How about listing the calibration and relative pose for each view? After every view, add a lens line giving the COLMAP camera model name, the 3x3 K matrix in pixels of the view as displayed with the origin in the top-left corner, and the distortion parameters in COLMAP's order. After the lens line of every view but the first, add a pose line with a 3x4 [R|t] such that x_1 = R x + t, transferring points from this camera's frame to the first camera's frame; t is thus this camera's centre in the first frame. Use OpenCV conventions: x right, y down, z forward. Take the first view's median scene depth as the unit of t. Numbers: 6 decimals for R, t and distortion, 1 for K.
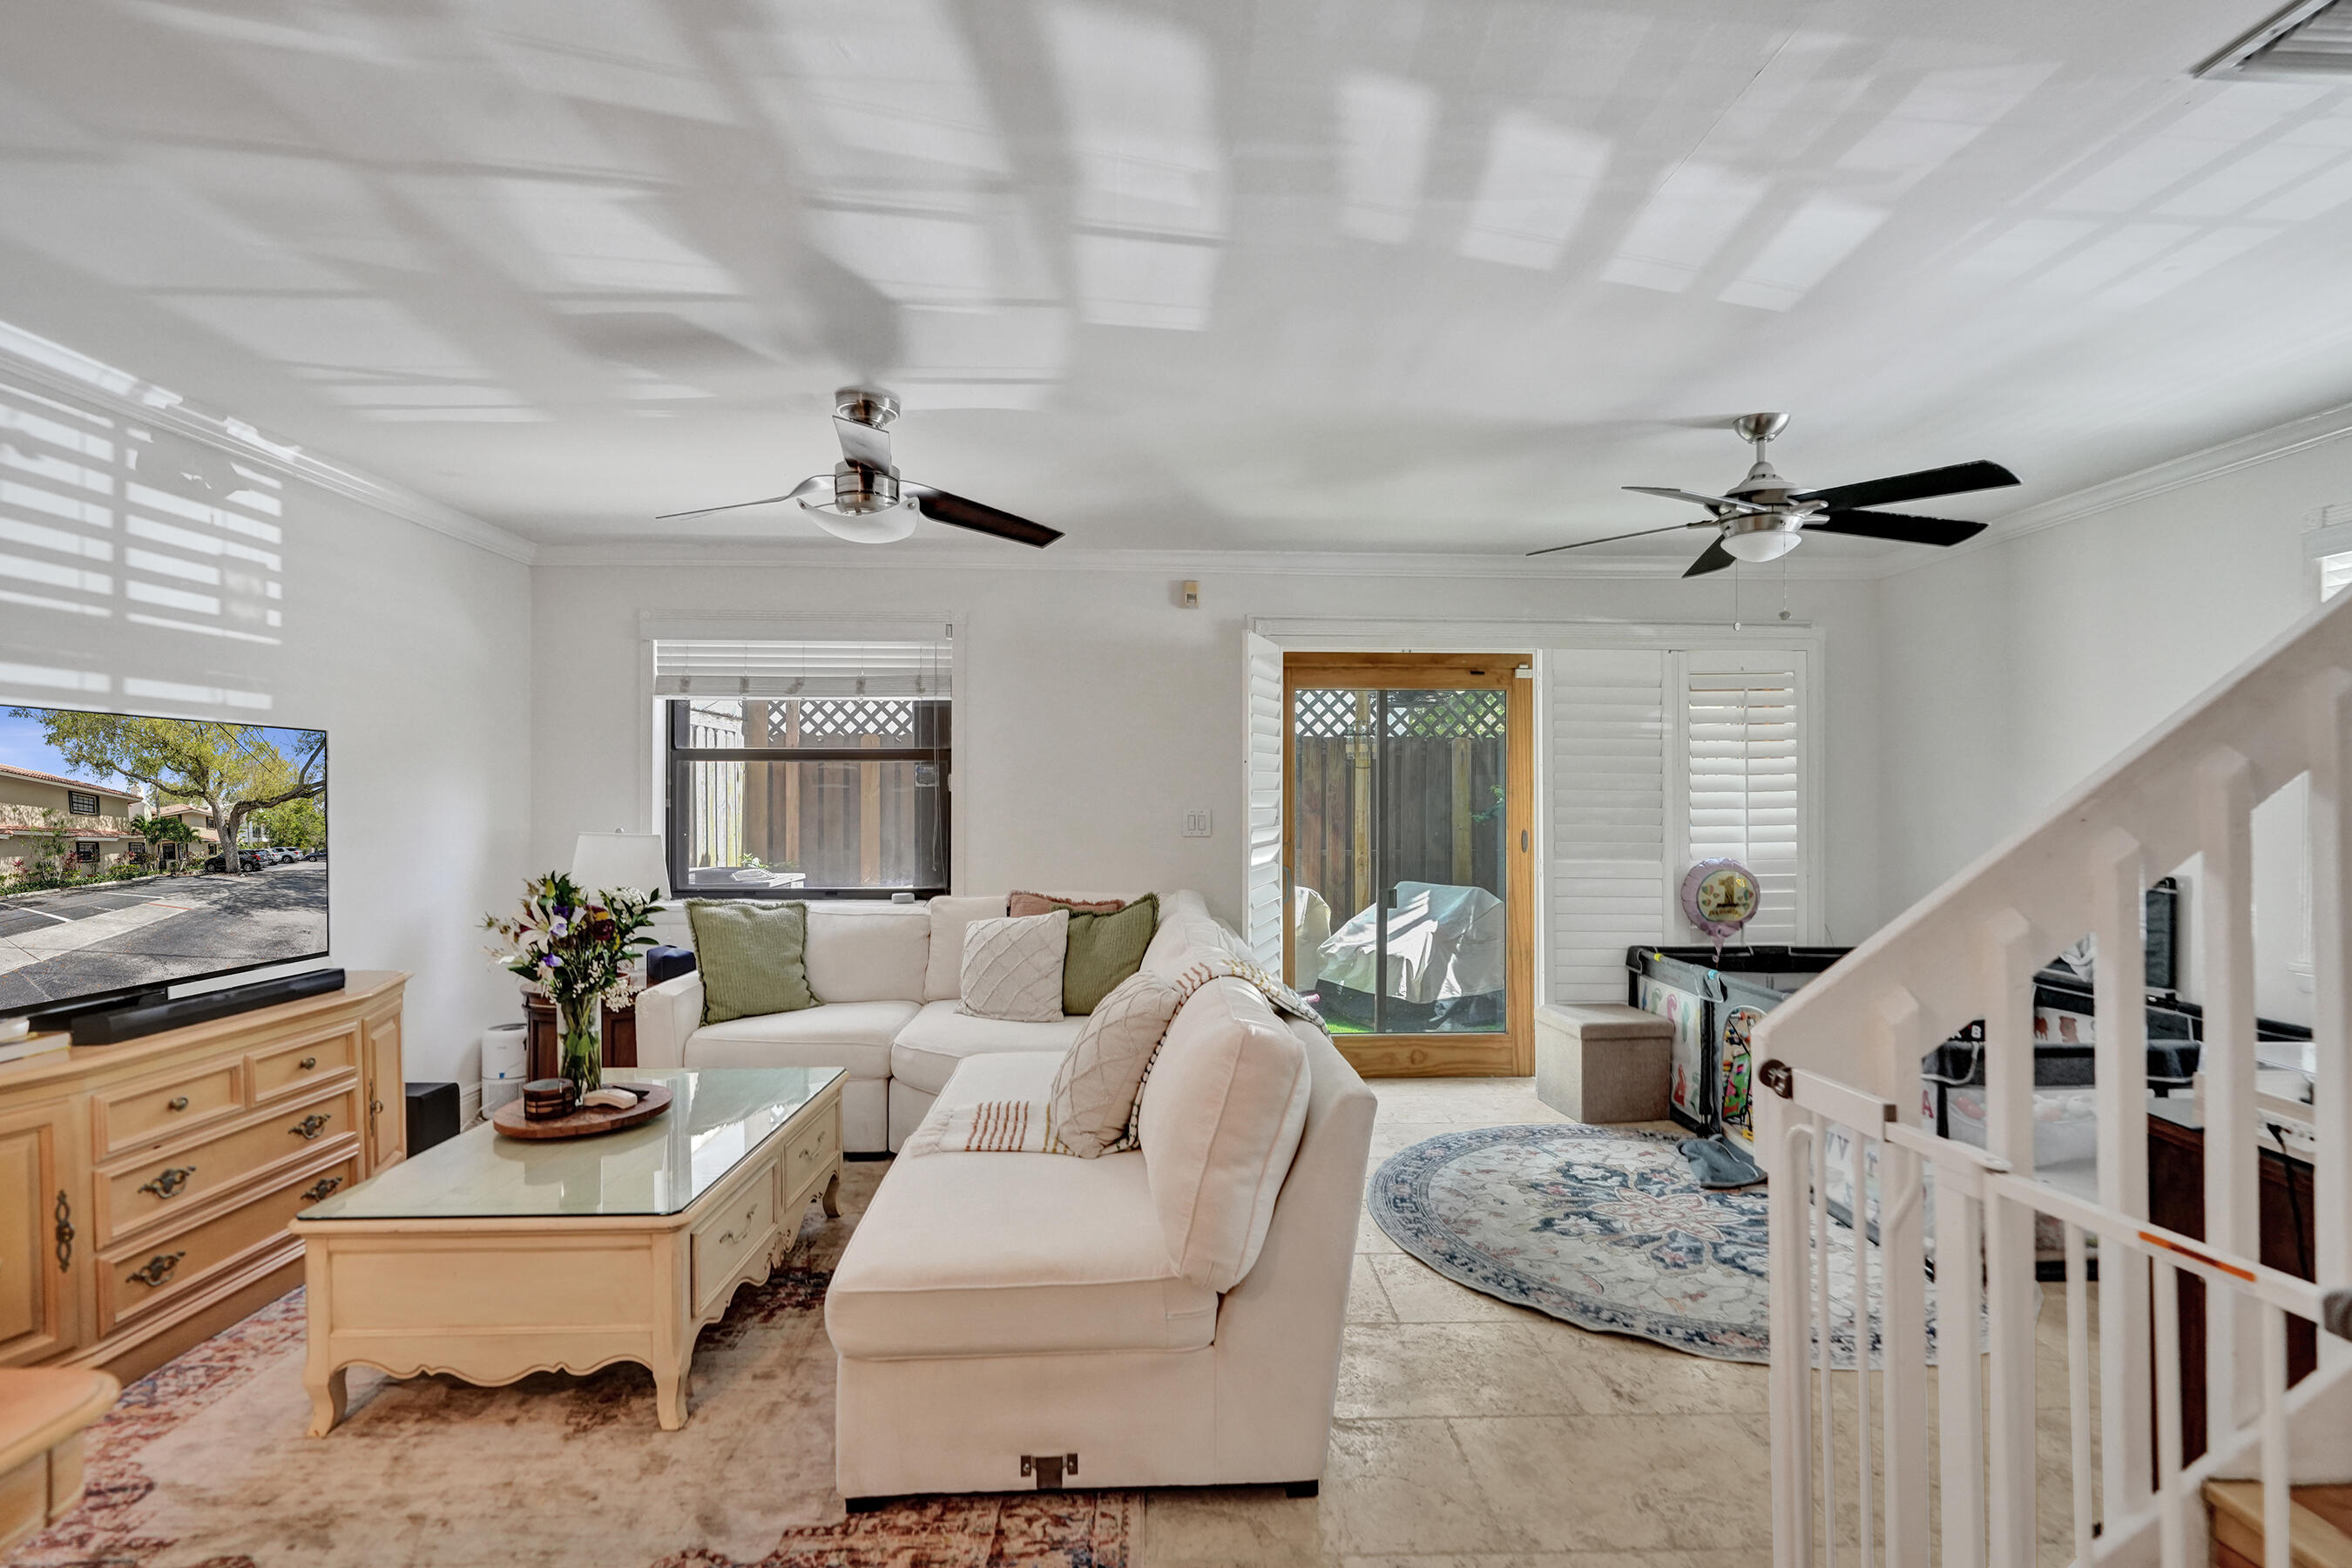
lens RADIAL K [[1078.5, 0, 1188.3], [0, 1078.5, 793.4], [0, 0, 1]] dist [-0.021825, 0.001901]
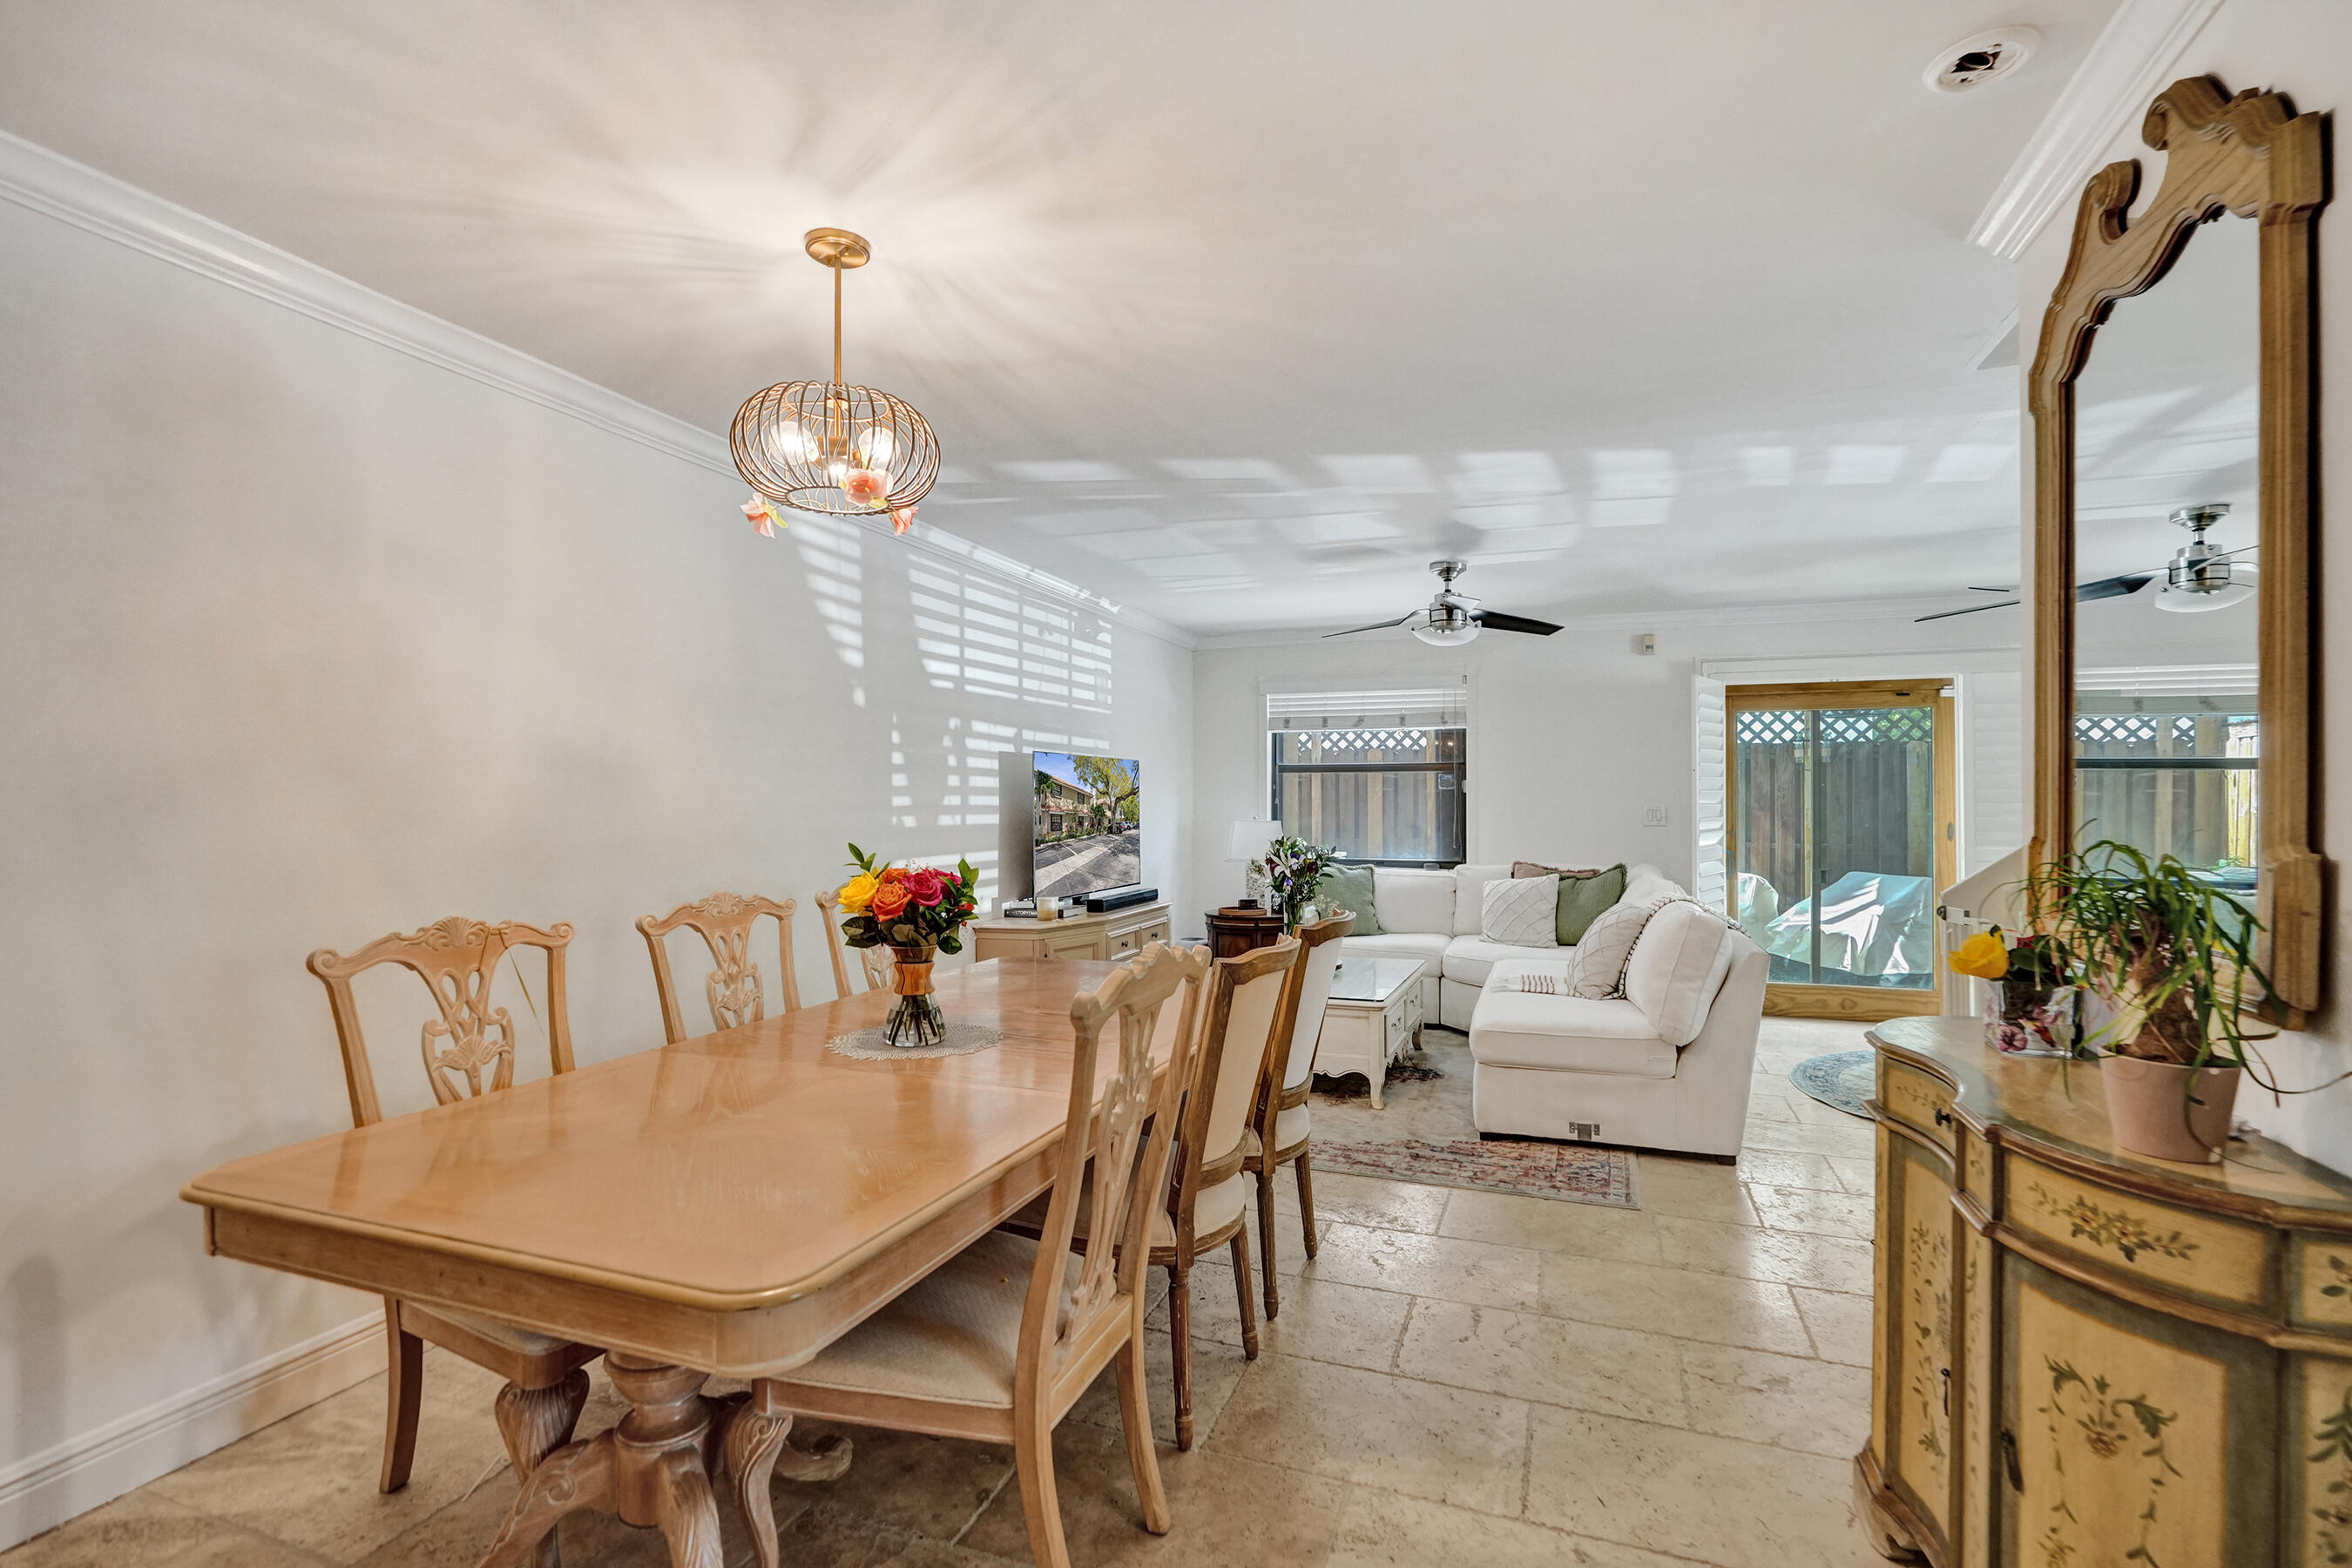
lens RADIAL K [[1078.5, 0, 1161.7], [0, 1078.5, 788.8], [0, 0, 1]] dist [-0.021825, 0.001901]
pose [[0.916601, -0.004957, -0.399773, -0.022900], [0.002452, 0.999974, -0.006777, 0.002452], [0.399796, 0.005232, 0.916589, -0.525520]]
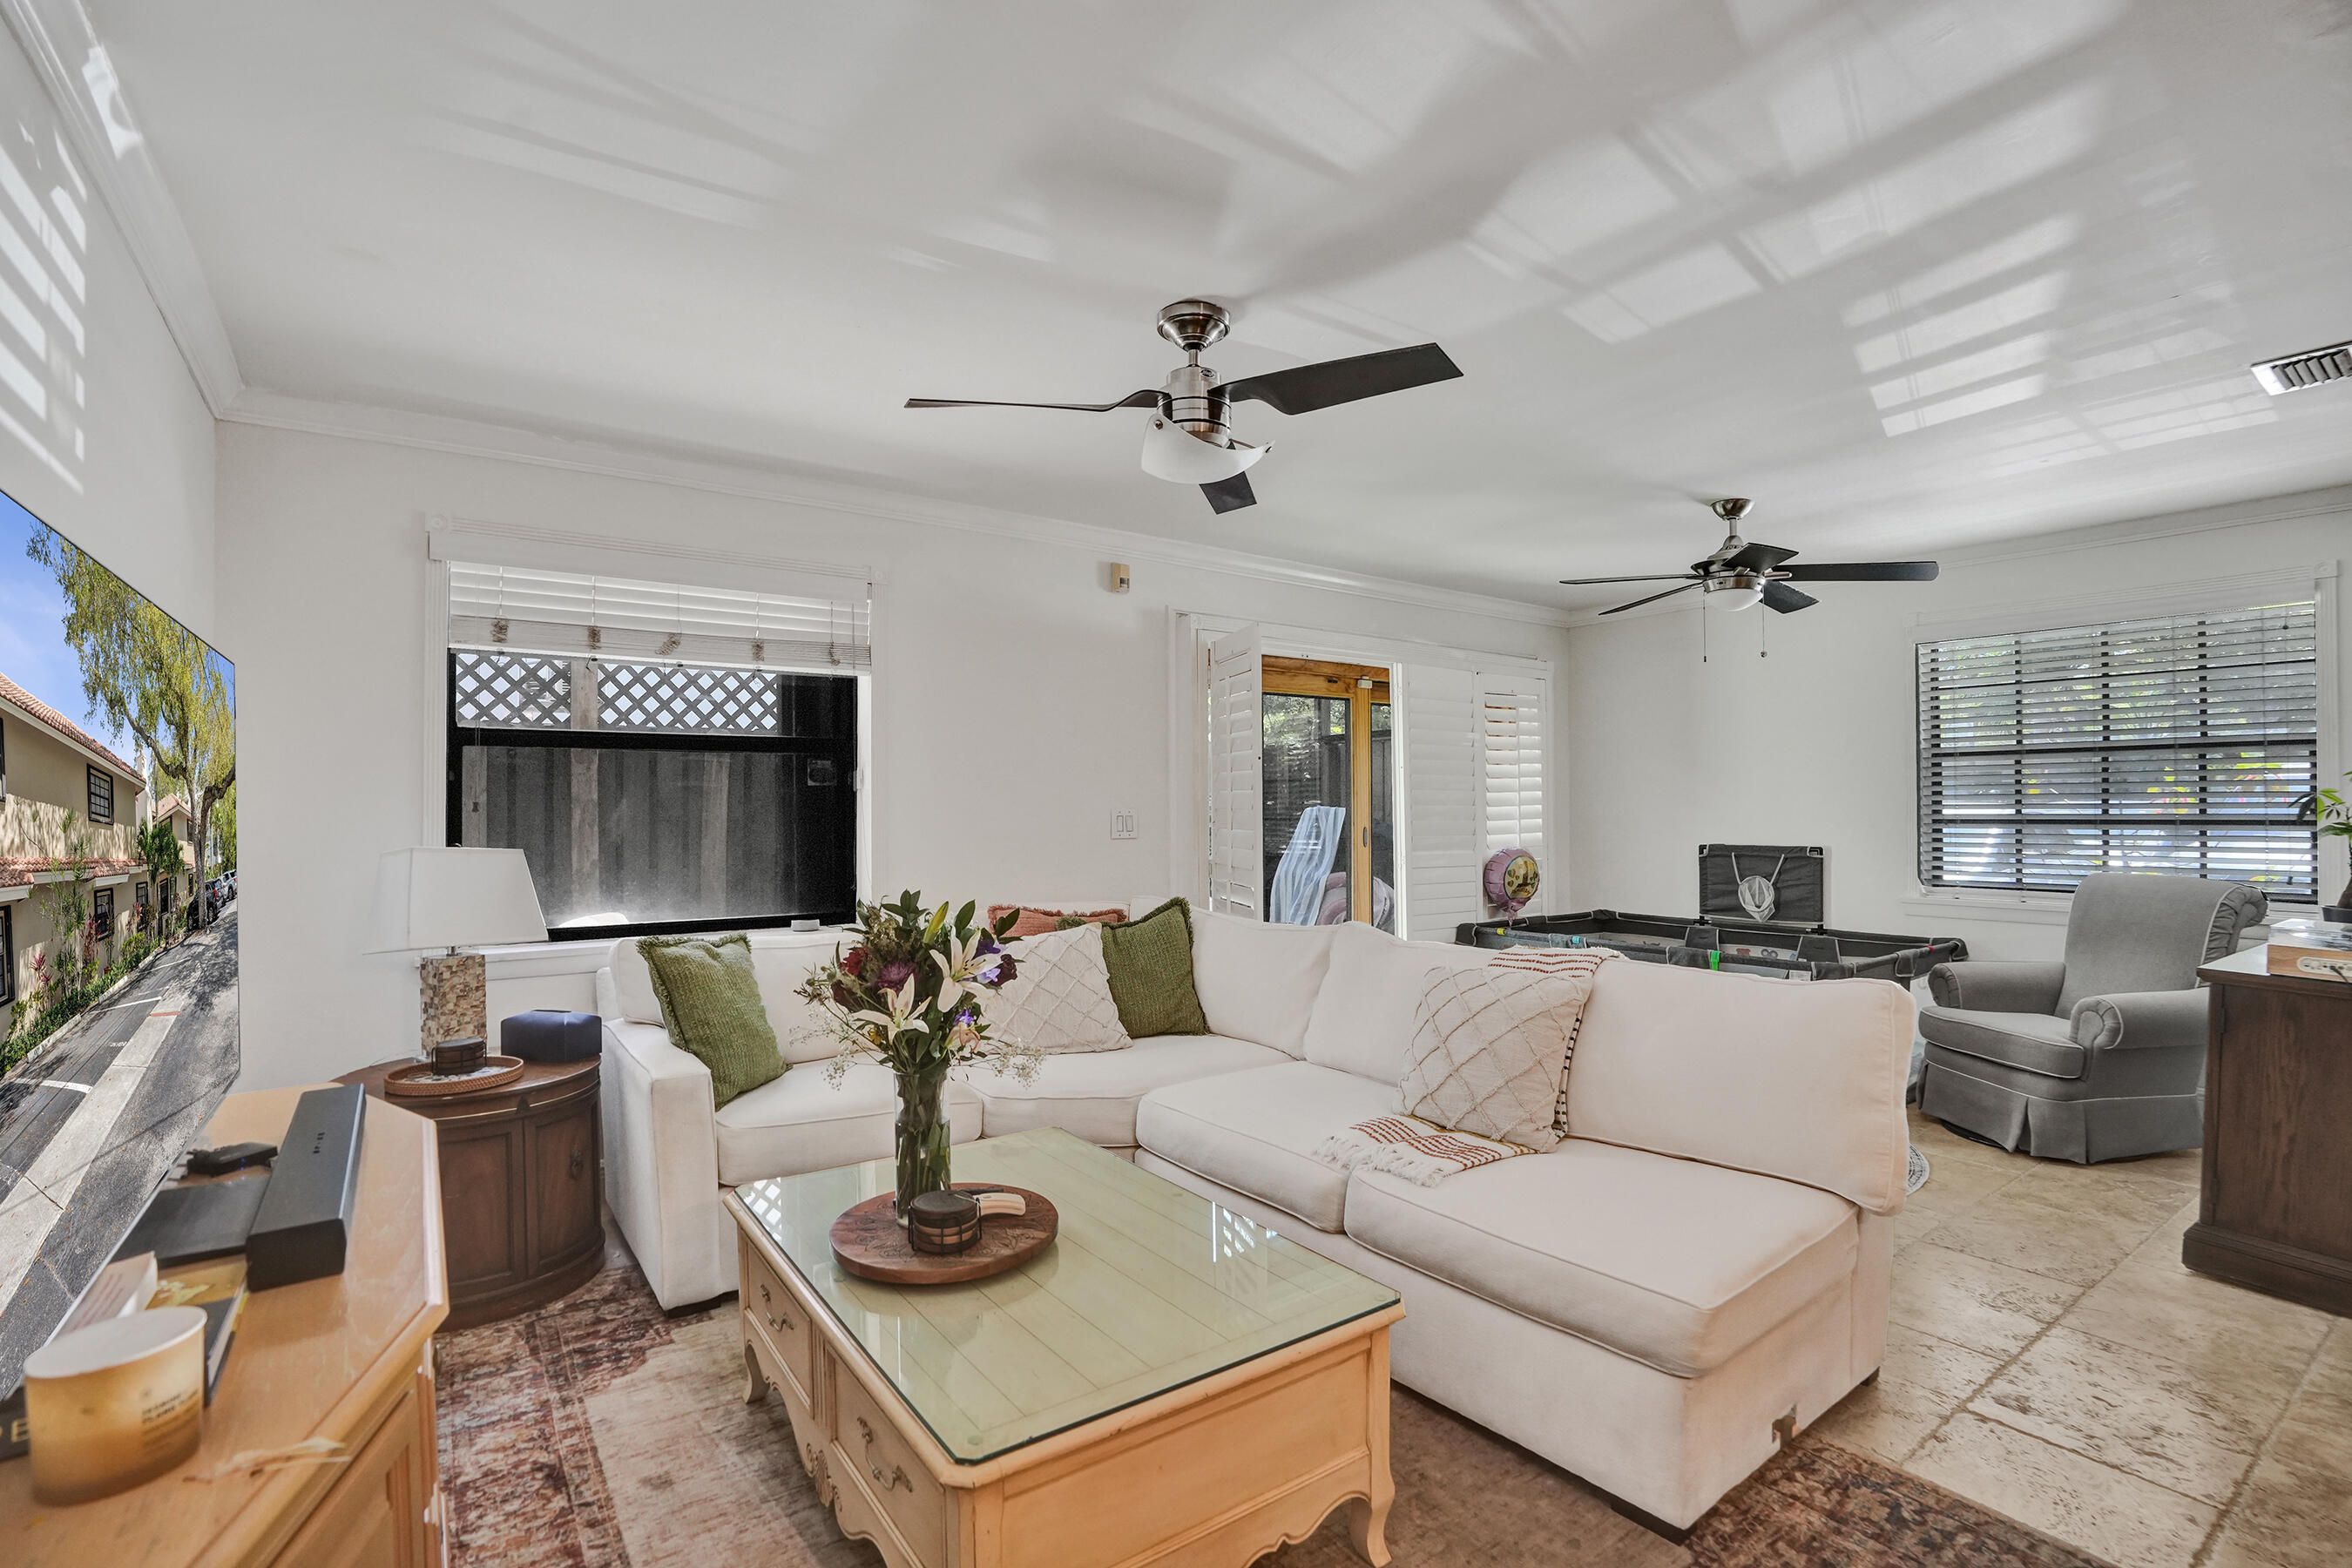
lens RADIAL K [[1078.5, 0, 1177.0], [0, 1078.5, 813.9], [0, 0, 1]] dist [-0.021825, 0.001901]
pose [[0.824971, -0.007409, 0.565126, -0.544988], [0.000388, 0.999921, 0.012543, 0.007551], [-0.565174, -0.010128, 0.824909, 0.215180]]
